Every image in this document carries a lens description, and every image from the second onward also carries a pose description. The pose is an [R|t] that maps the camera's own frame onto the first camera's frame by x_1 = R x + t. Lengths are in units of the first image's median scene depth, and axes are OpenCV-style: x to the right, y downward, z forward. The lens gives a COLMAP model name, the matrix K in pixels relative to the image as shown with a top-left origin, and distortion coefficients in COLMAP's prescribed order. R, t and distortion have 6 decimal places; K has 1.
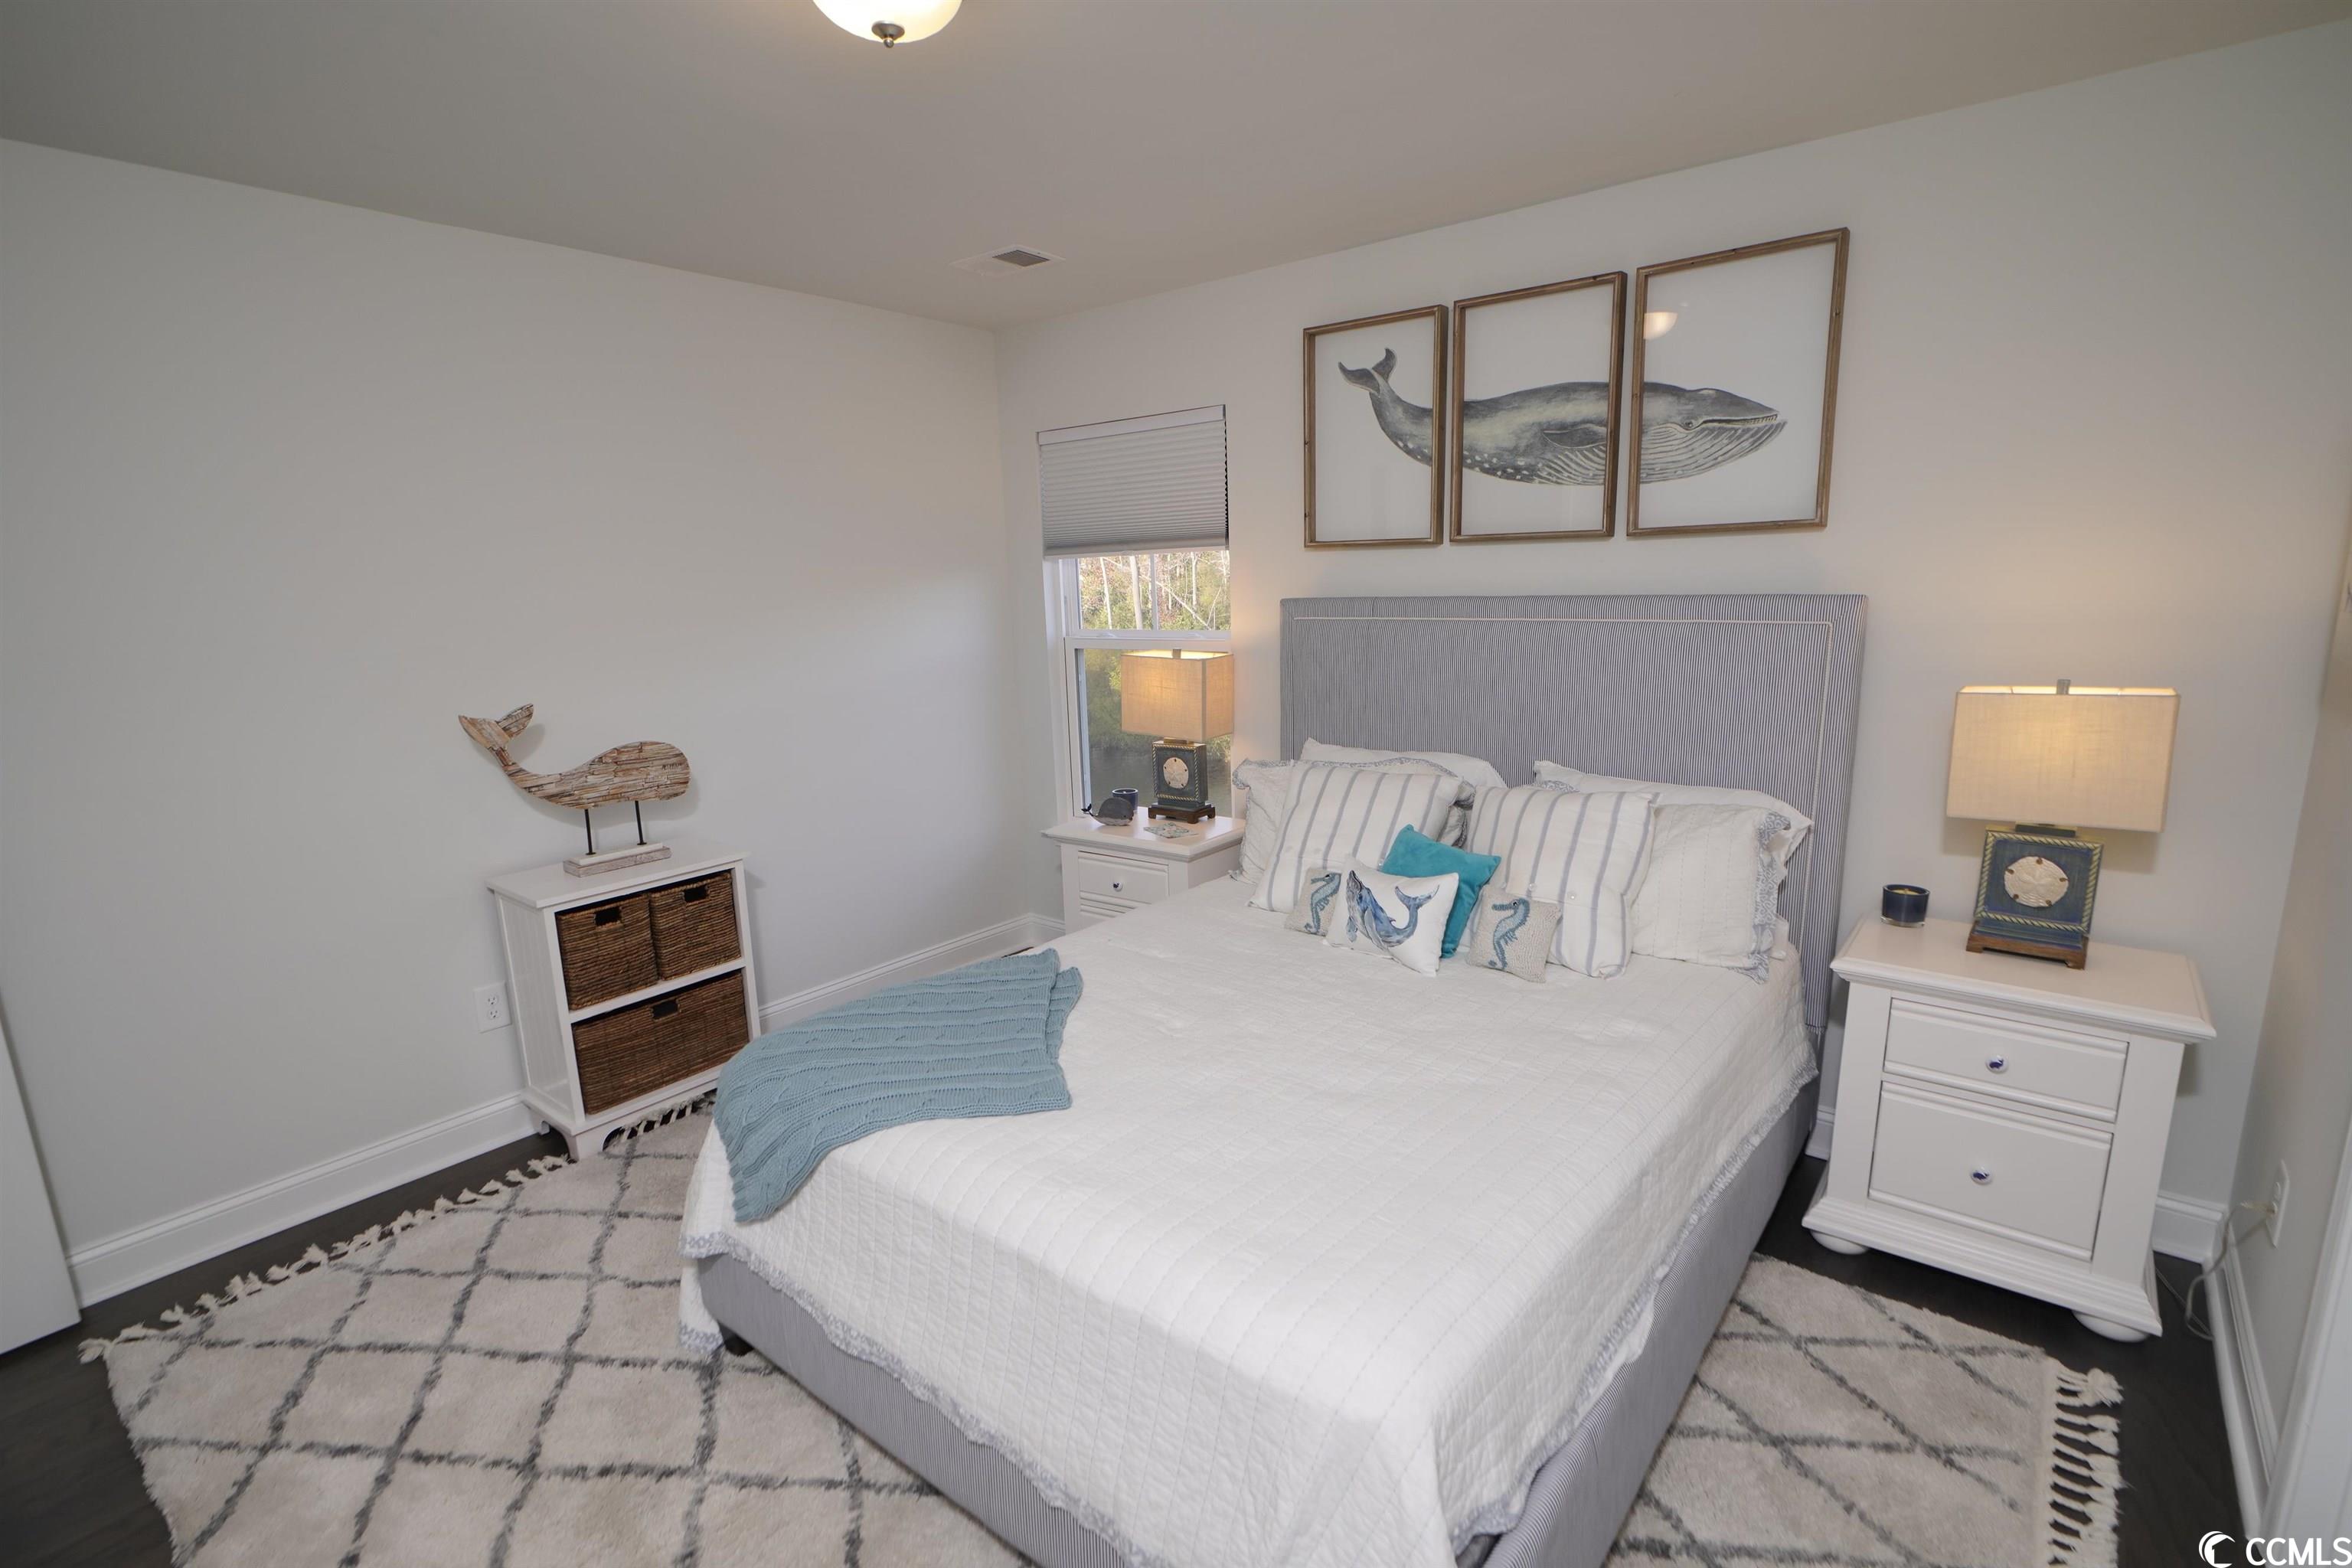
lens RADIAL K [[1102.9, 0, 1179.3], [0, 1102.9, 808.2], [0, 0, 1]] dist [-0.009905, 0.009064]
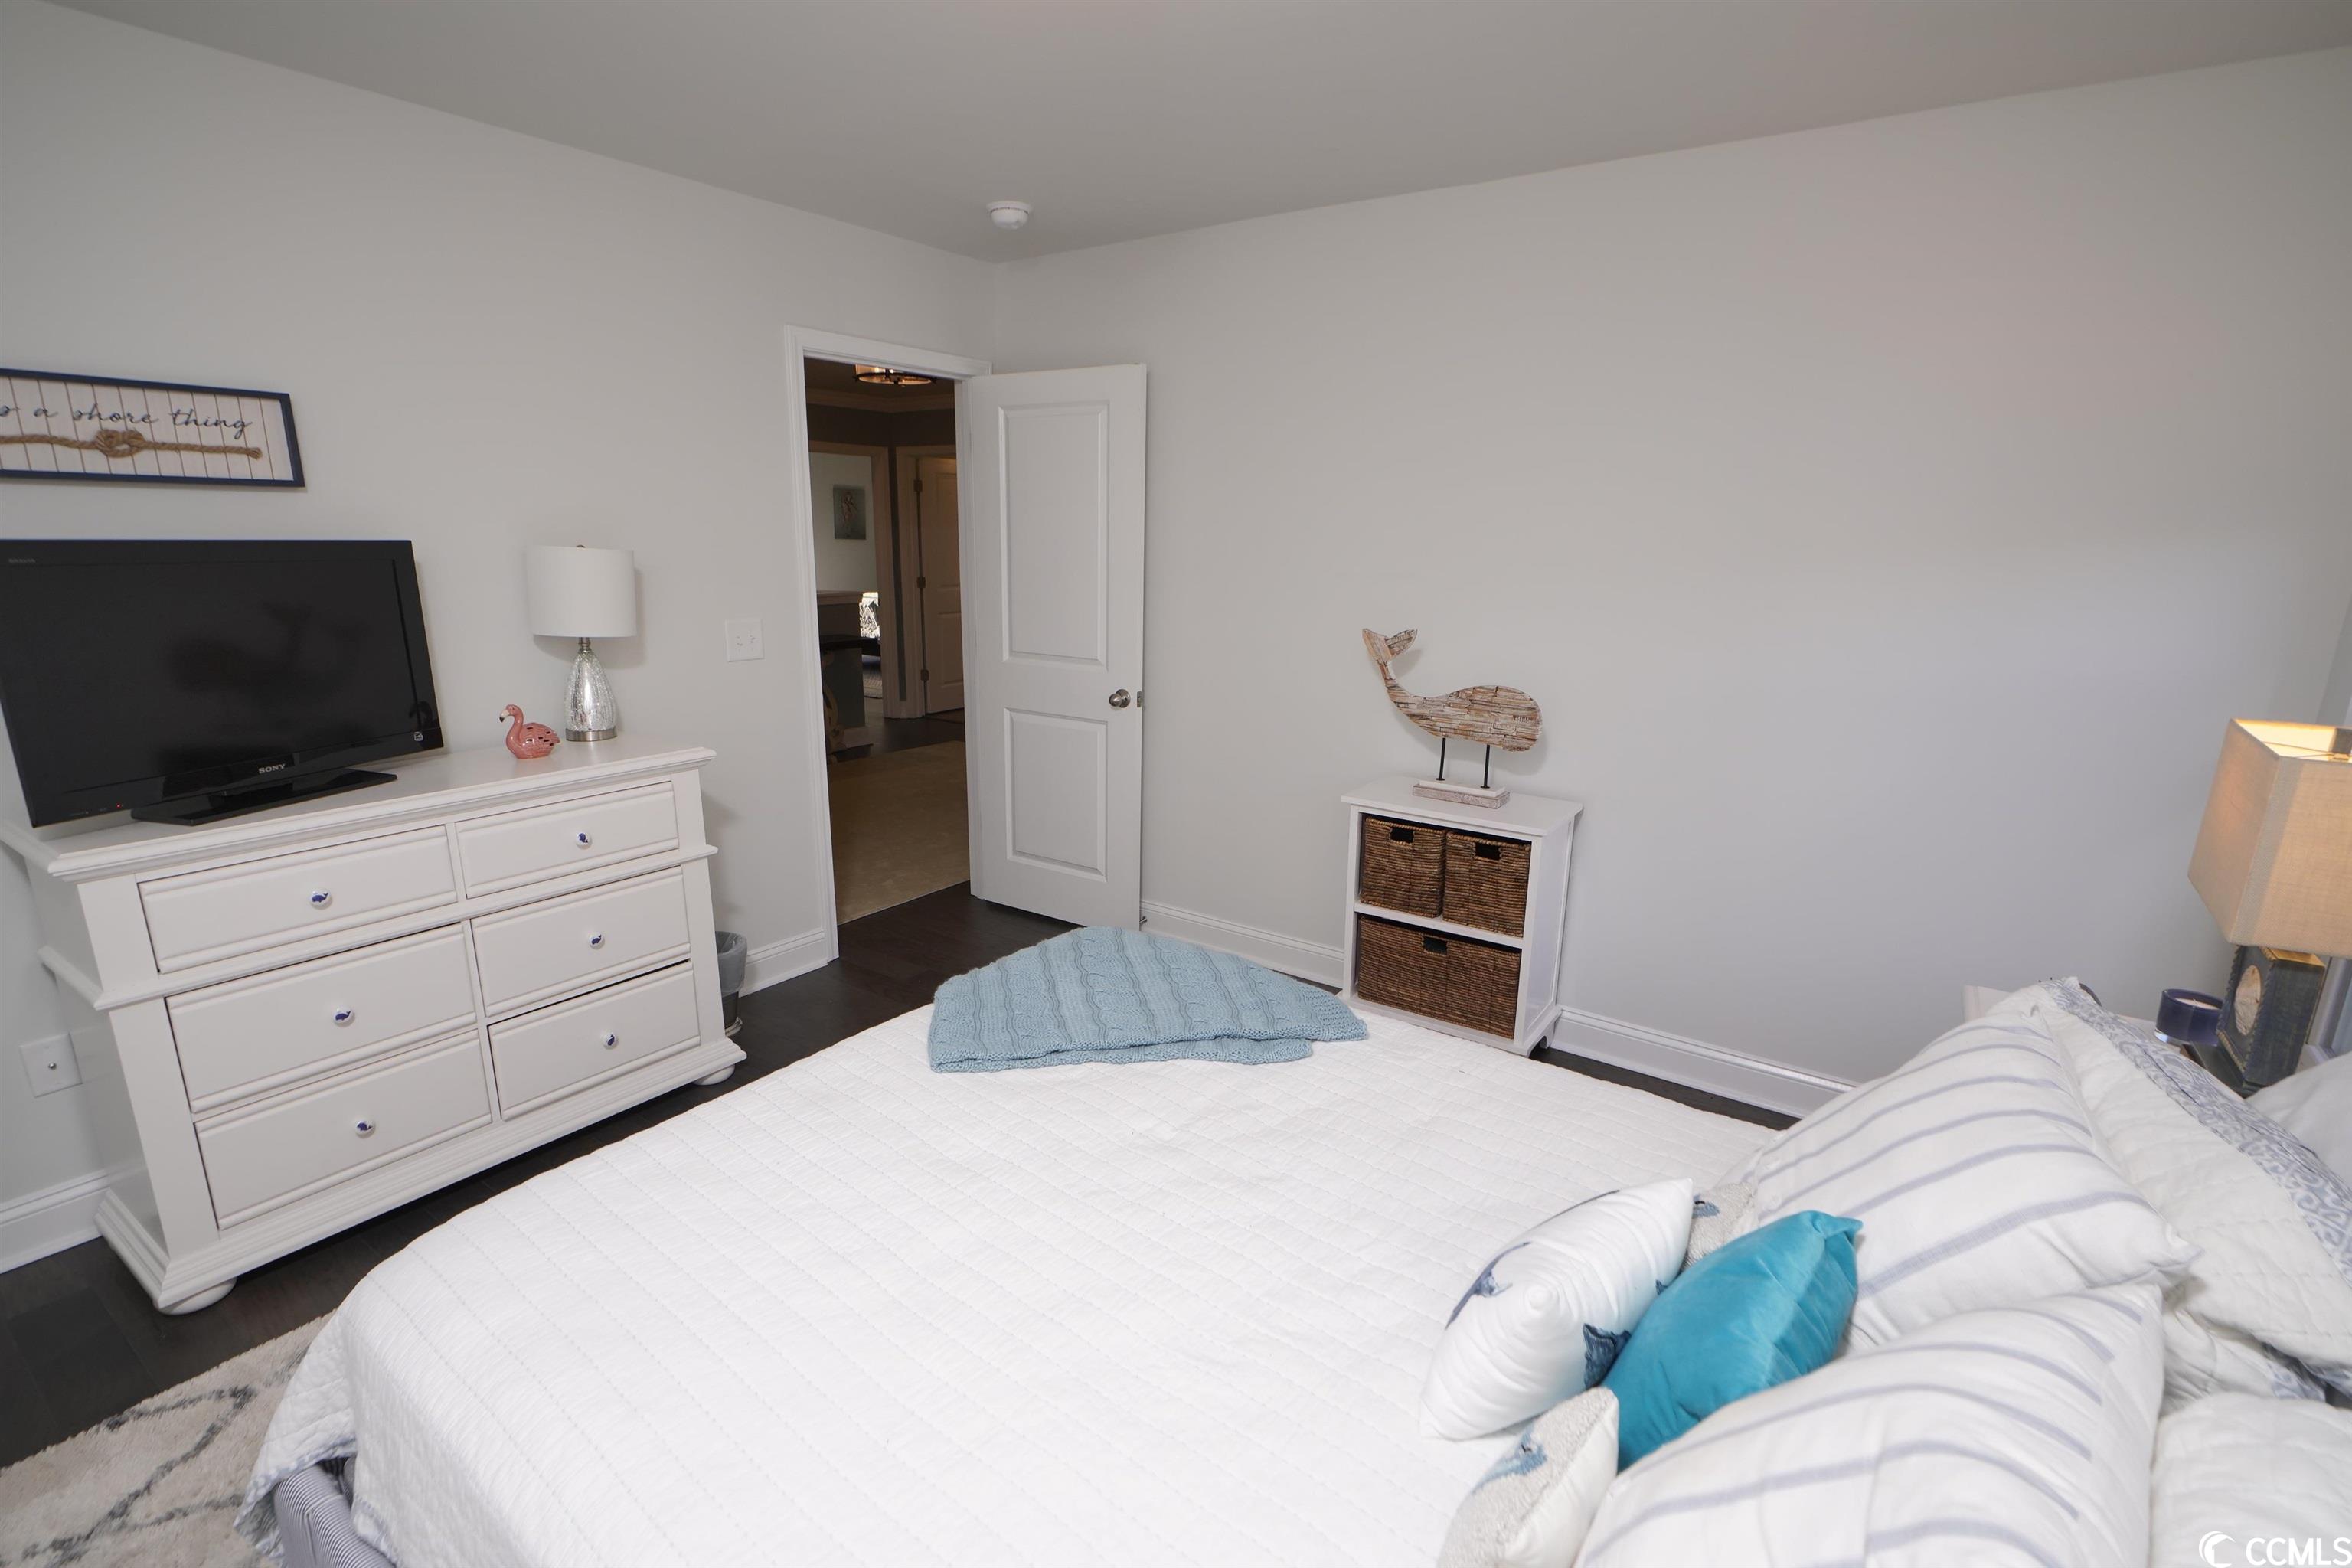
lens RADIAL K [[1102.9, 0, 1179.3], [0, 1102.9, 808.2], [0, 0, 1]] dist [-0.009905, 0.009064]
pose [[0.059335, 0.279667, -0.958262, 0.472456], [-0.233690, 0.937170, 0.259041, -0.148759], [0.970499, 0.208566, 0.120962, 0.640439]]
